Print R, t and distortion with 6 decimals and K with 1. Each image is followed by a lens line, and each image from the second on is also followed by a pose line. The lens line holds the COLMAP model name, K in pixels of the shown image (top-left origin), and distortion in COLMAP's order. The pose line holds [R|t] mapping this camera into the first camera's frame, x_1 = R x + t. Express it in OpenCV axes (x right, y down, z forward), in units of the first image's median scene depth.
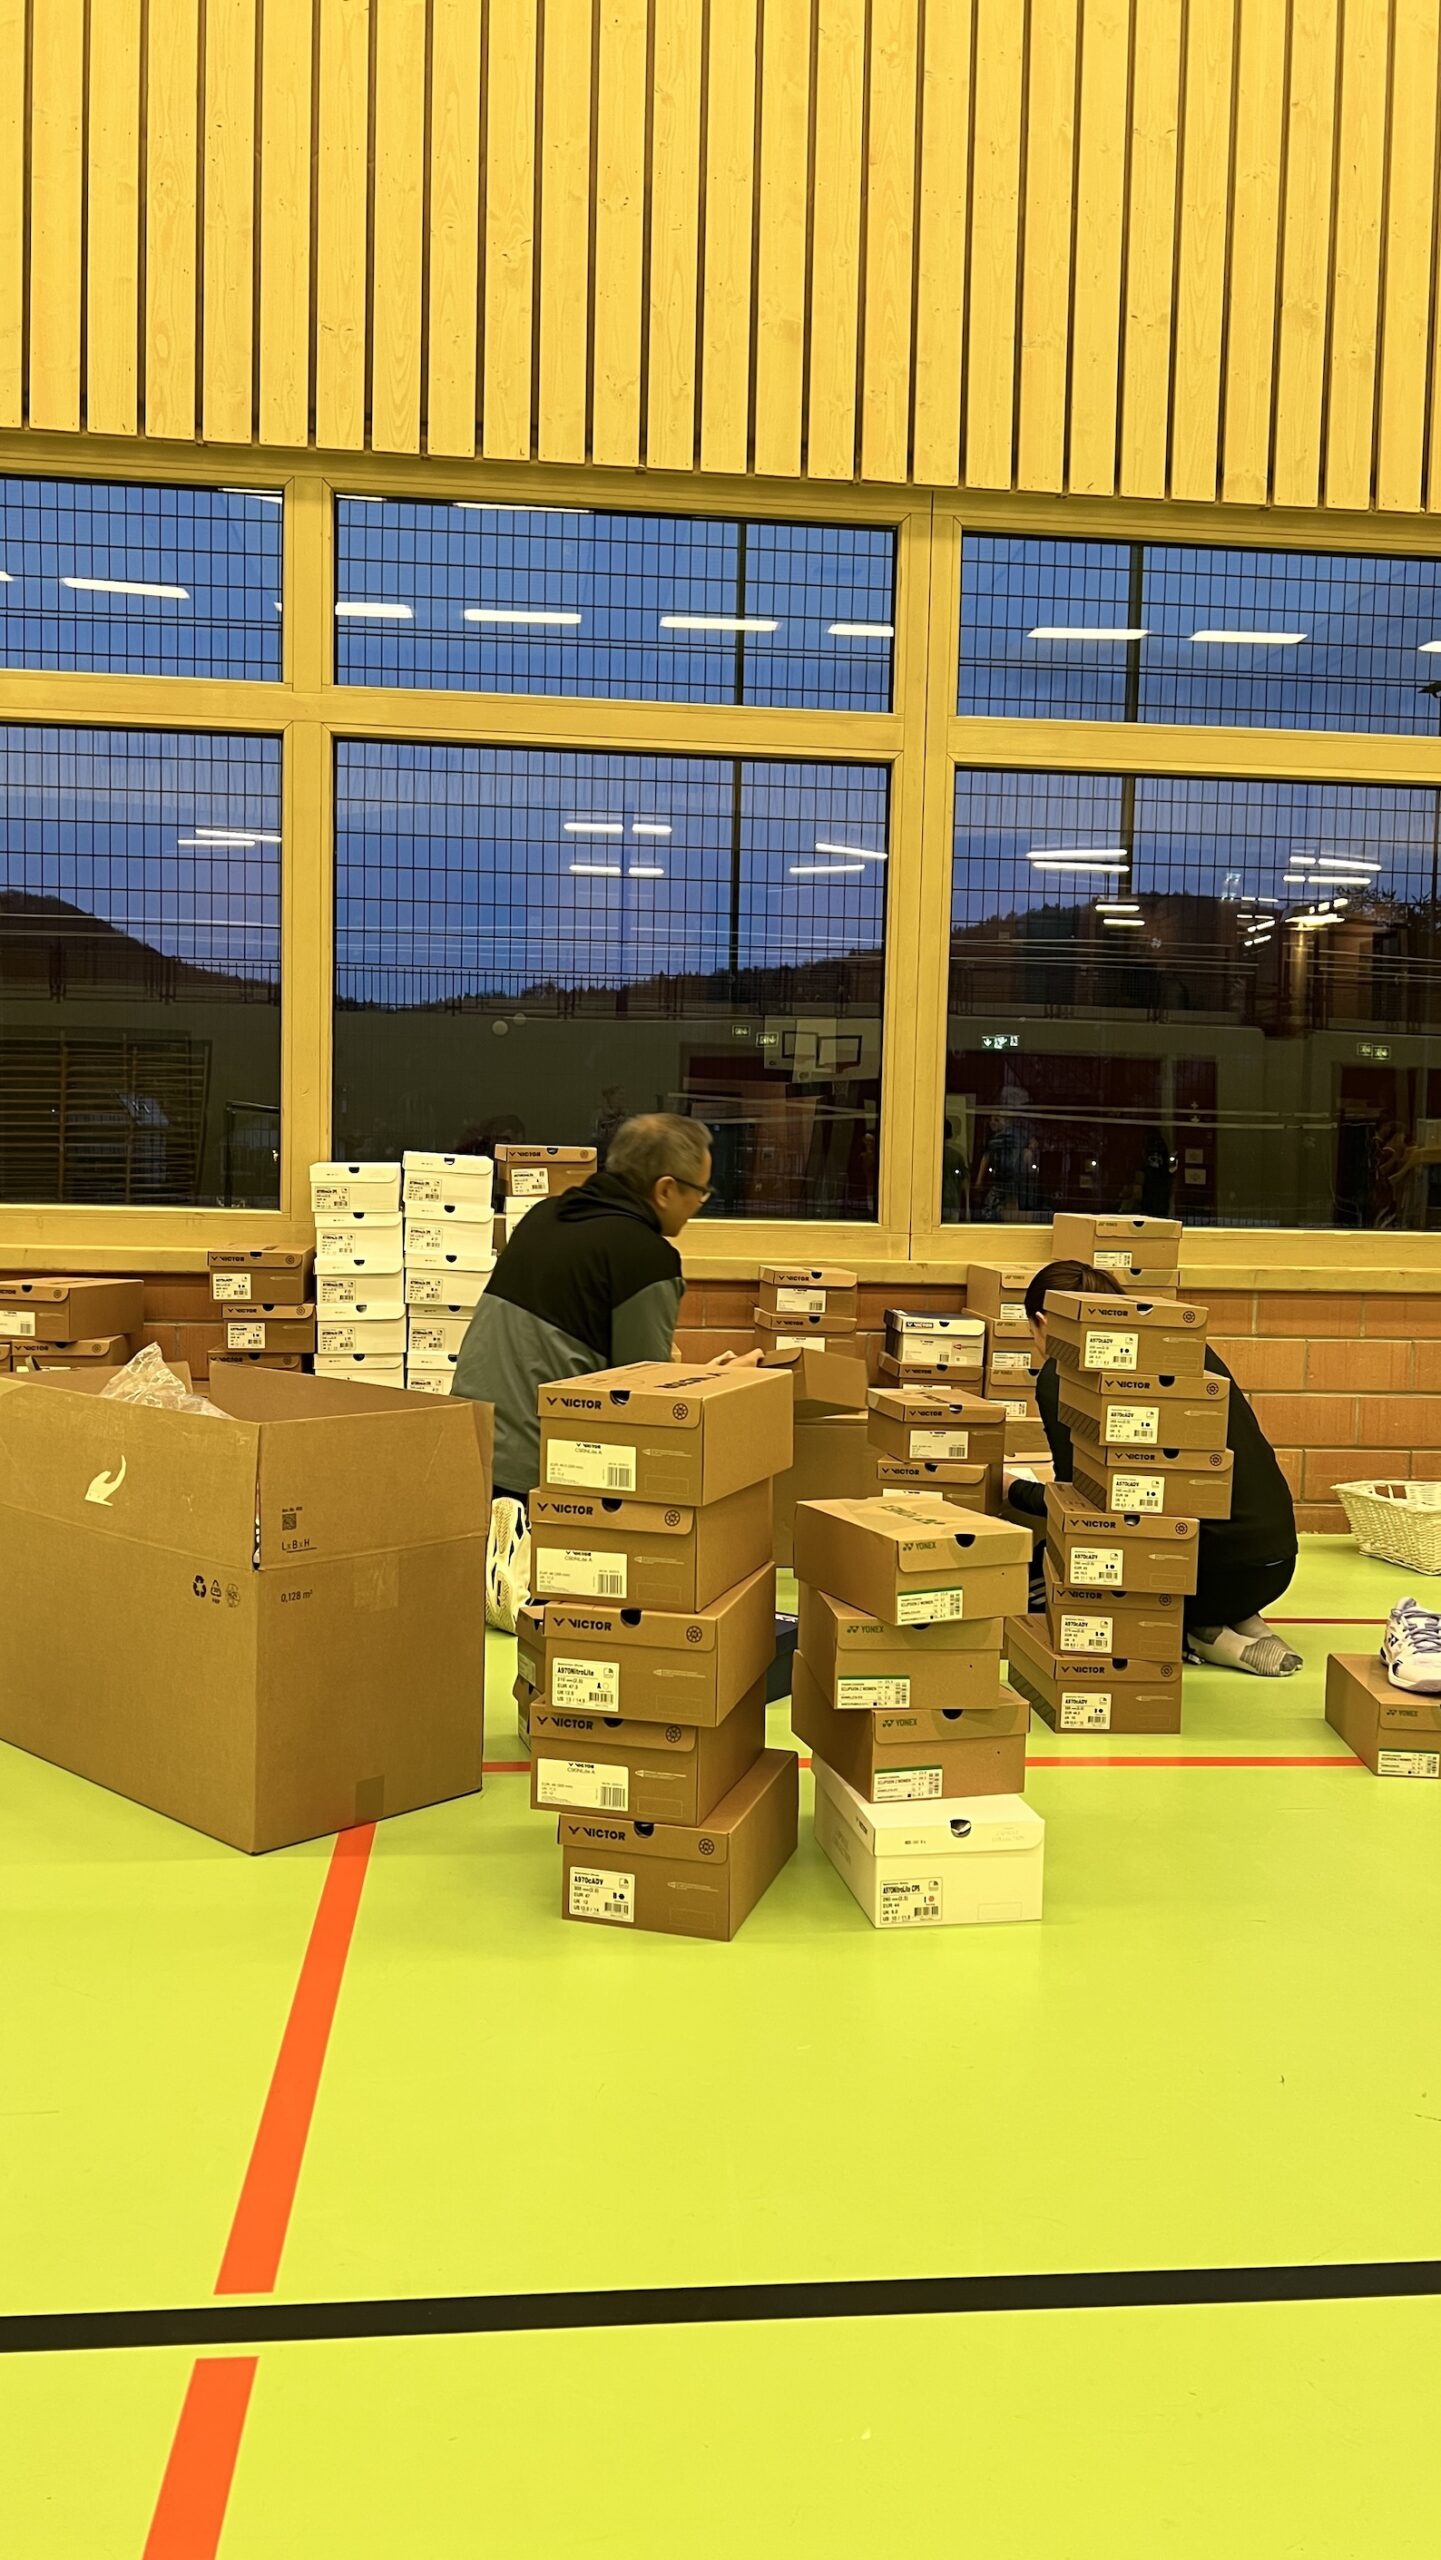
lens RADIAL K [[1919.4, 0, 720.5], [0, 1919.4, 1276.7], [0, 0, 1]] dist [0.038660, -0.031536]
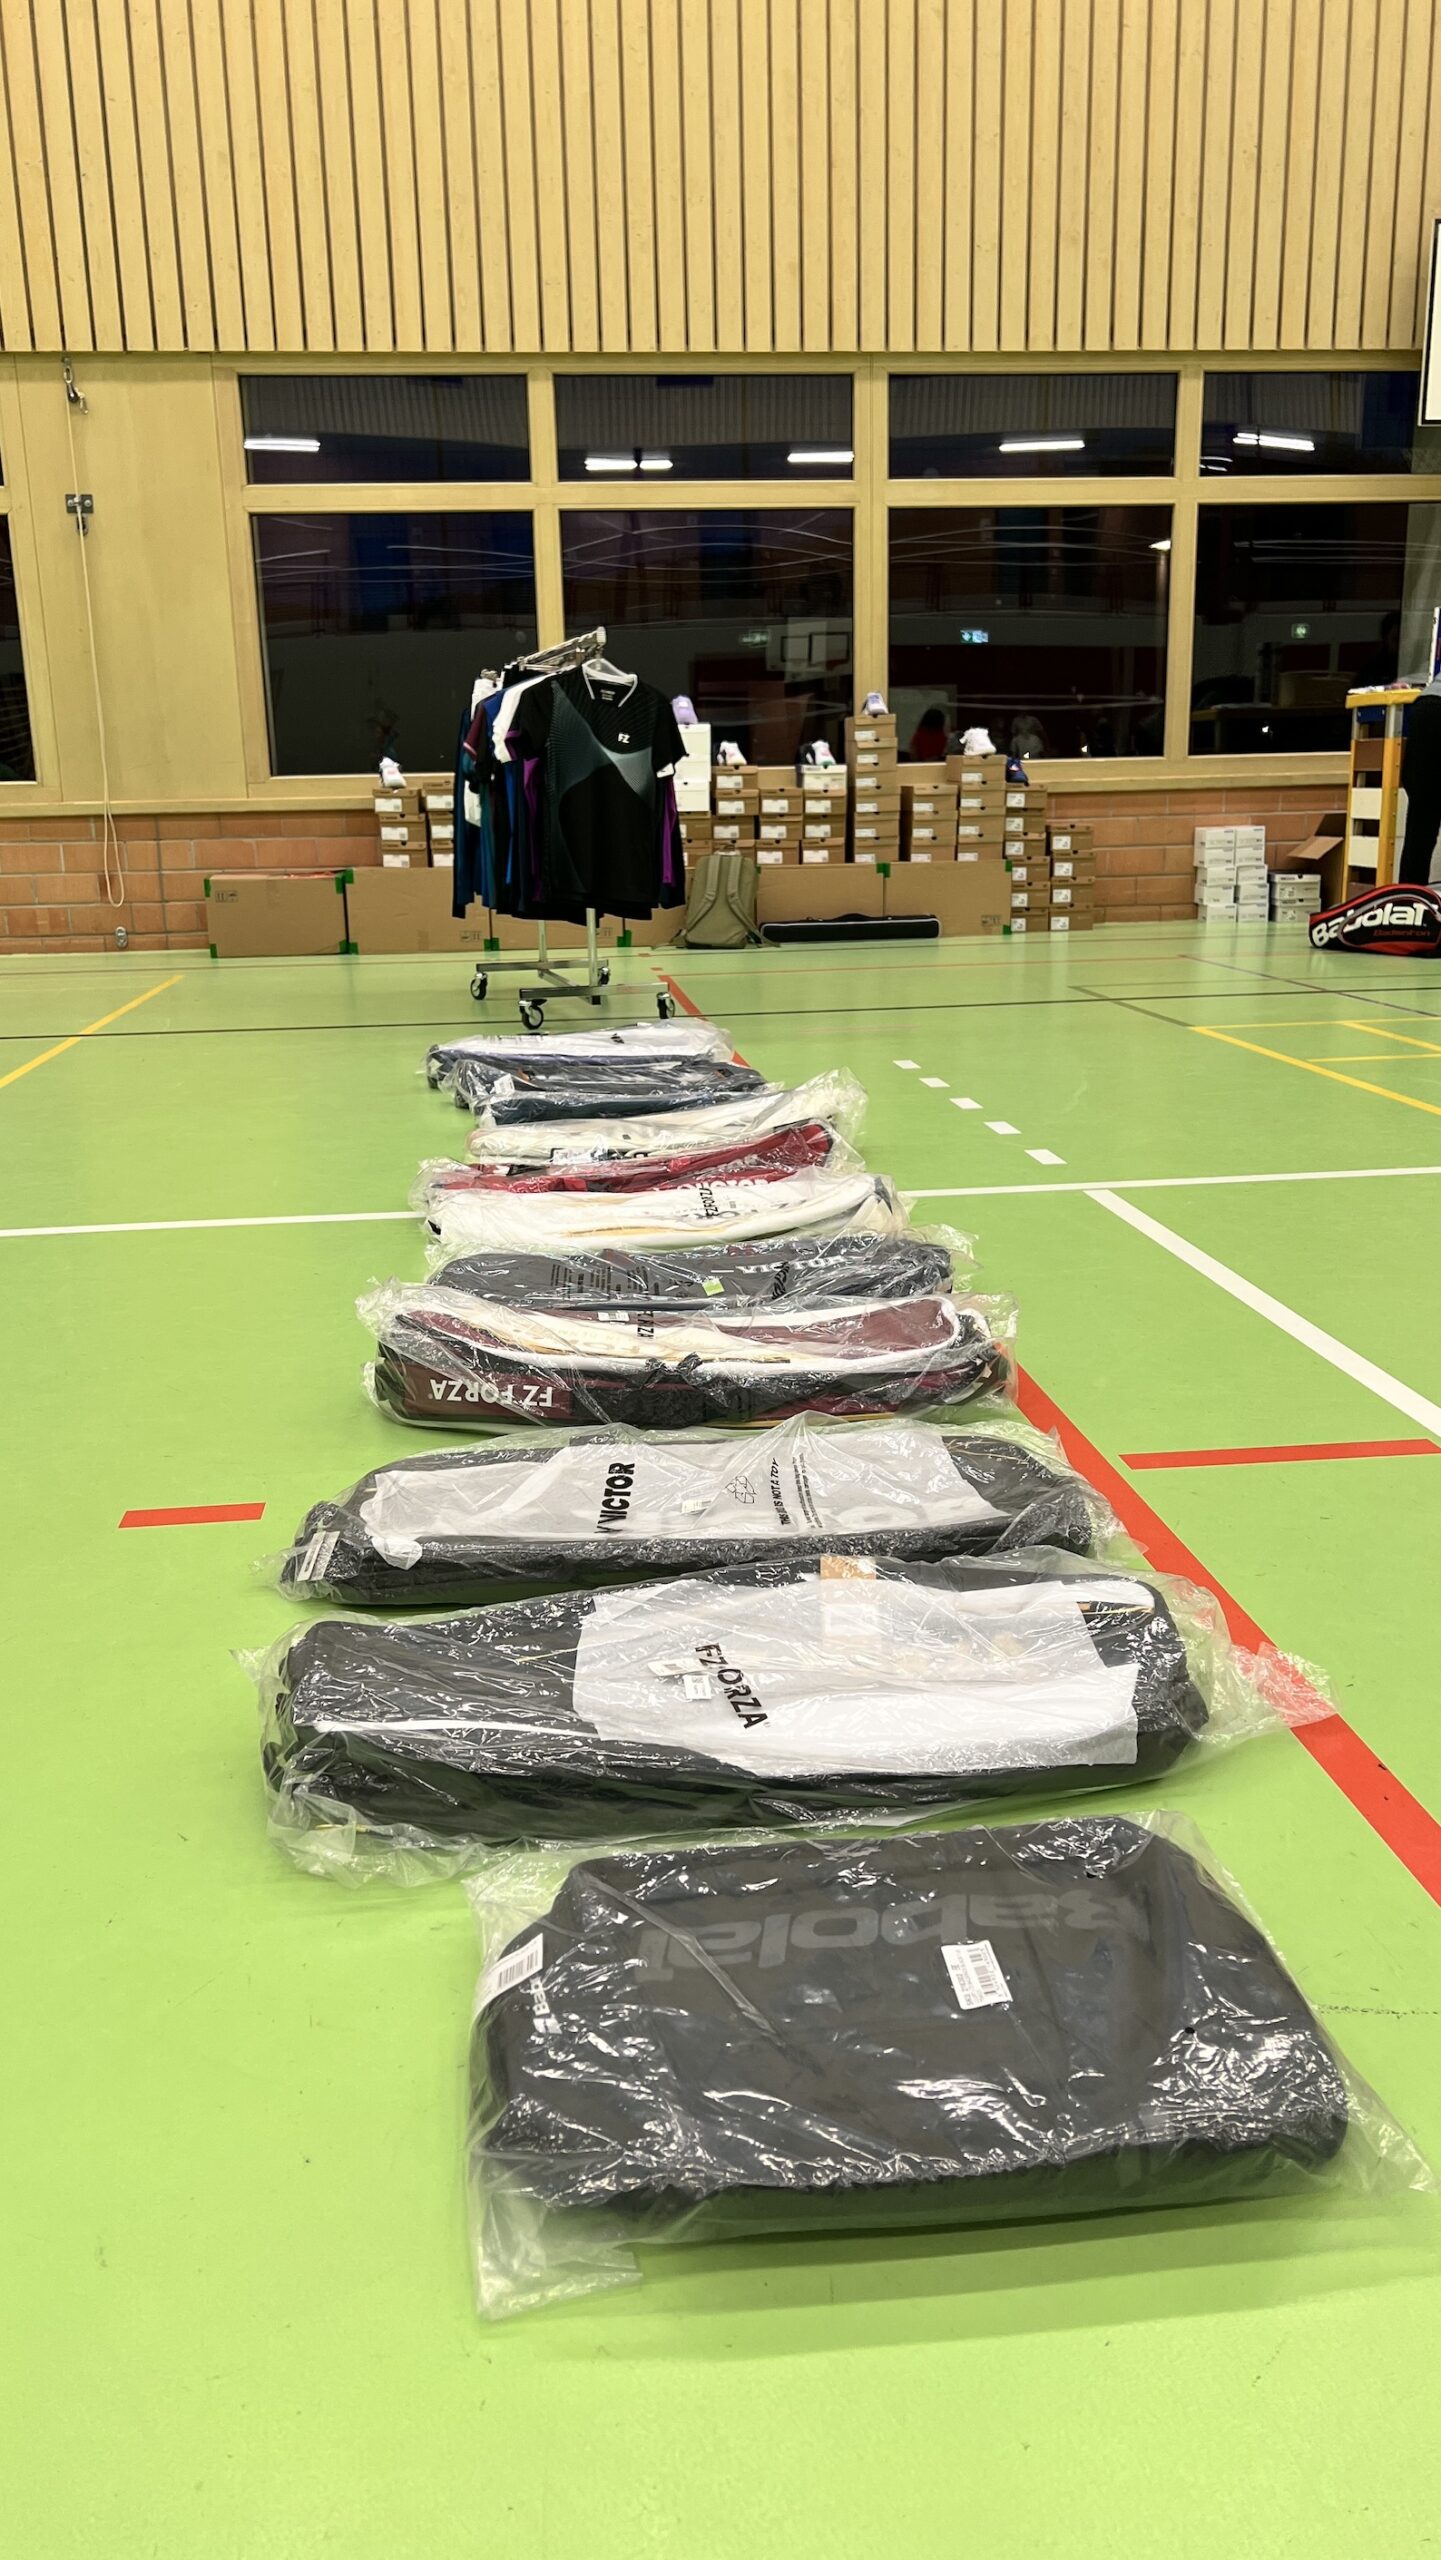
lens RADIAL K [[1919.4, 0, 717.5], [0, 1919.4, 1286.1], [0, 0, 1]] dist [0.038660, -0.031536]
pose [[0.998930, -0.045492, -0.008384, -0.063104], [0.046249, 0.978685, 0.200094, 0.090360], [-0.000898, -0.200268, 0.979741, -0.997774]]
